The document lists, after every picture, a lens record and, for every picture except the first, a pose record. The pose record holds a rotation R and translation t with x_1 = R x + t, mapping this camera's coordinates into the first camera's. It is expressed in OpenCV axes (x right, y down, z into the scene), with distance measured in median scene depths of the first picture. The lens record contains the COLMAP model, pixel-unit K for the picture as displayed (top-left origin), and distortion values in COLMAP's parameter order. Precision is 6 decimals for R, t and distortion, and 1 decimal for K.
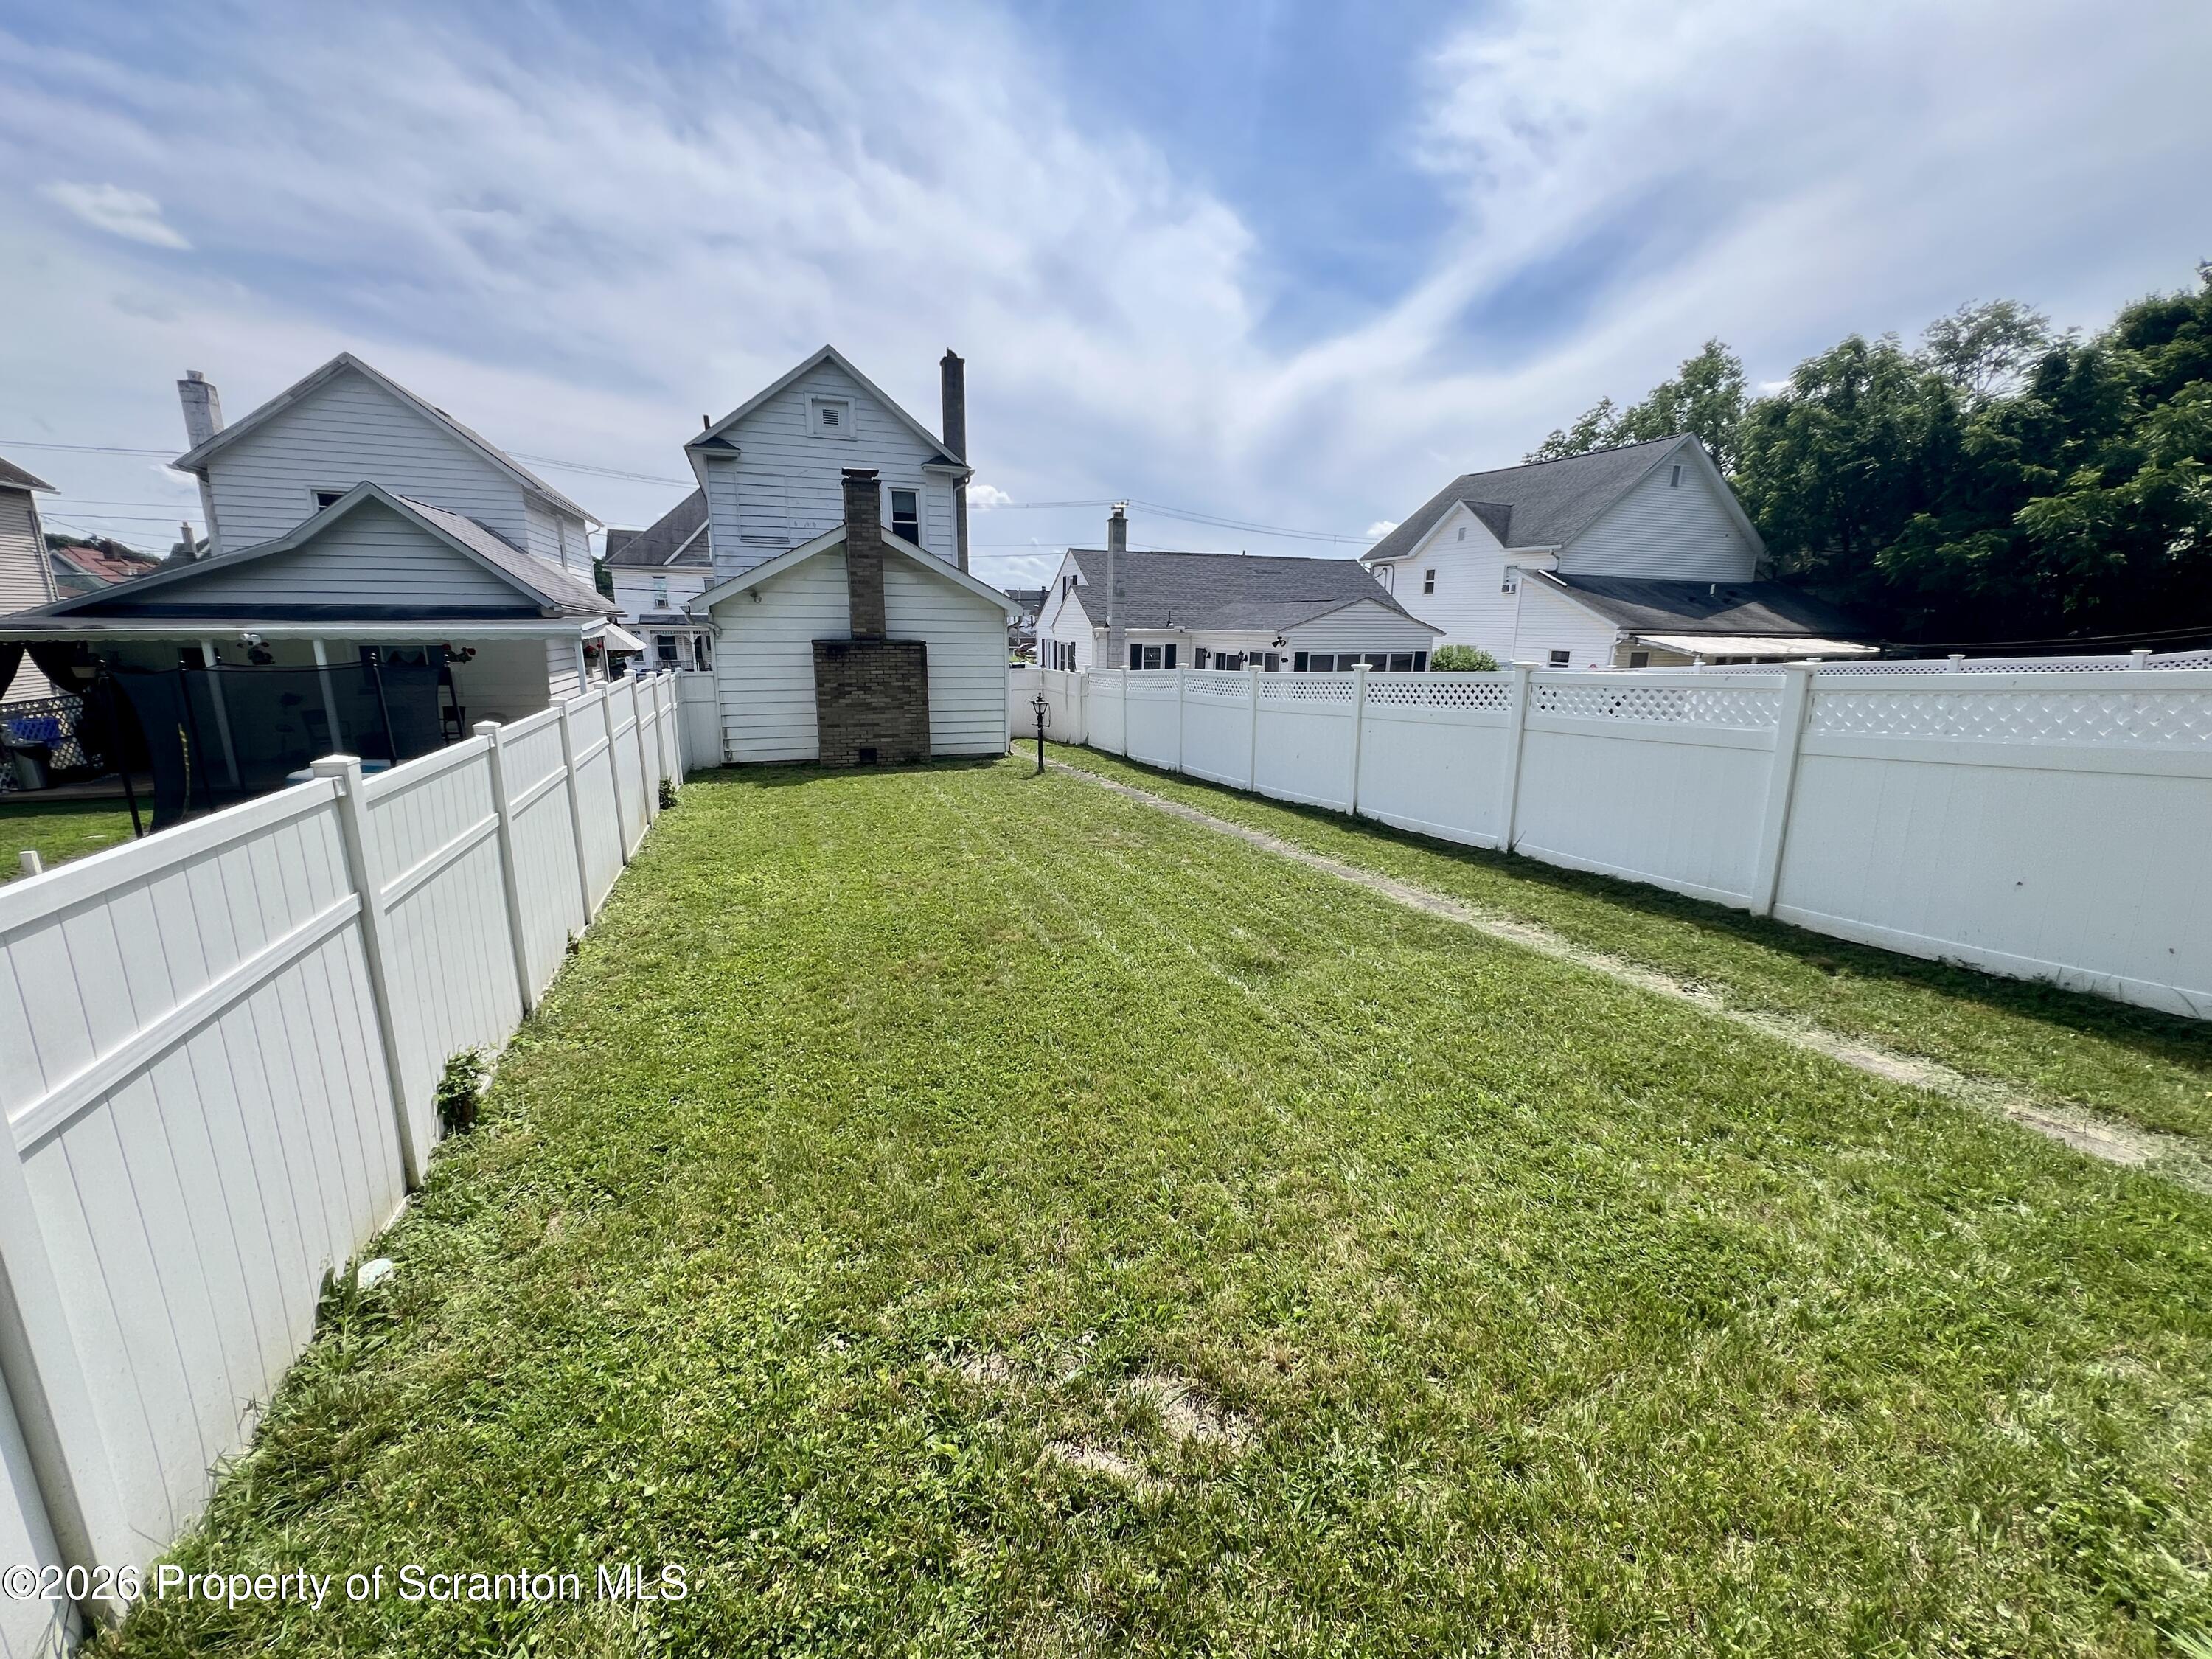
lens RADIAL K [[902.4, 0, 1104.7], [0, 902.4, 803.6], [0, 0, 1]] dist [-0.002128, -0.000225]
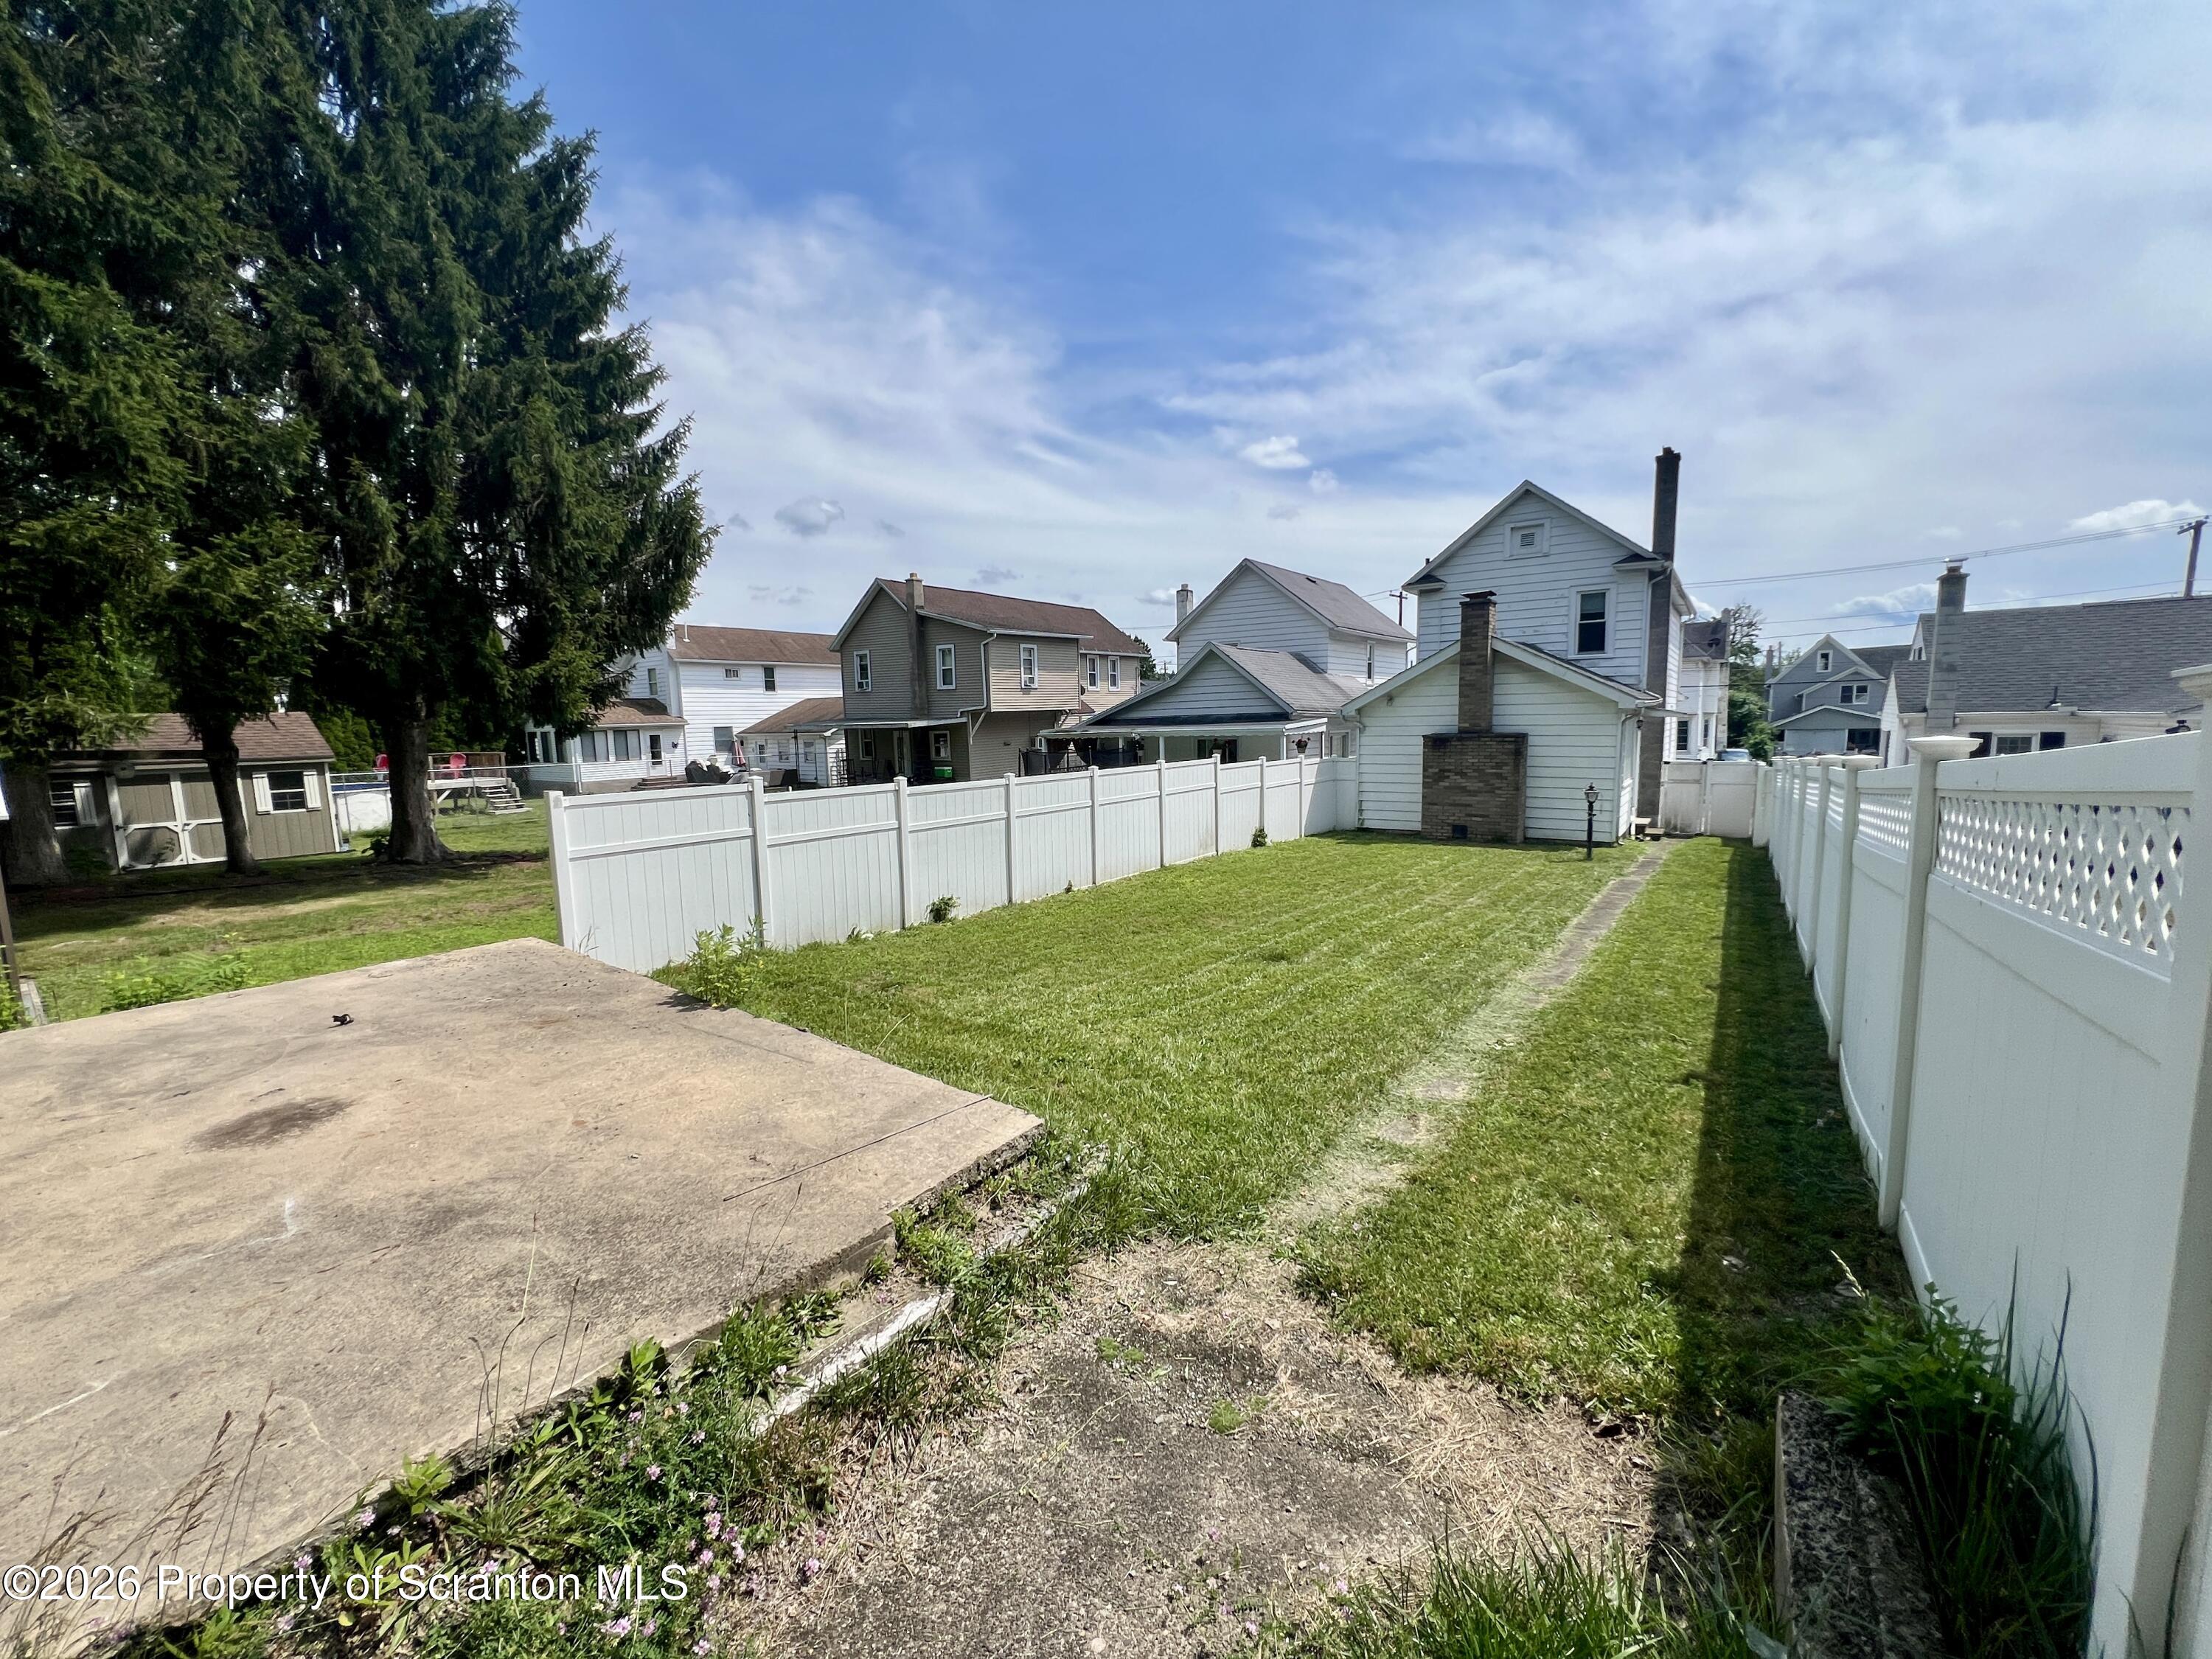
lens RADIAL K [[881.0, 0, 1102.2], [0, 881.0, 829.3], [0, 0, 1]] dist [-0.001081, 0.000393]
pose [[0.544844, 0.081646, -0.834553, 0.261514], [-0.136676, 0.990586, 0.007681, -0.000086], [0.827324, 0.109879, 0.550874, -0.013388]]
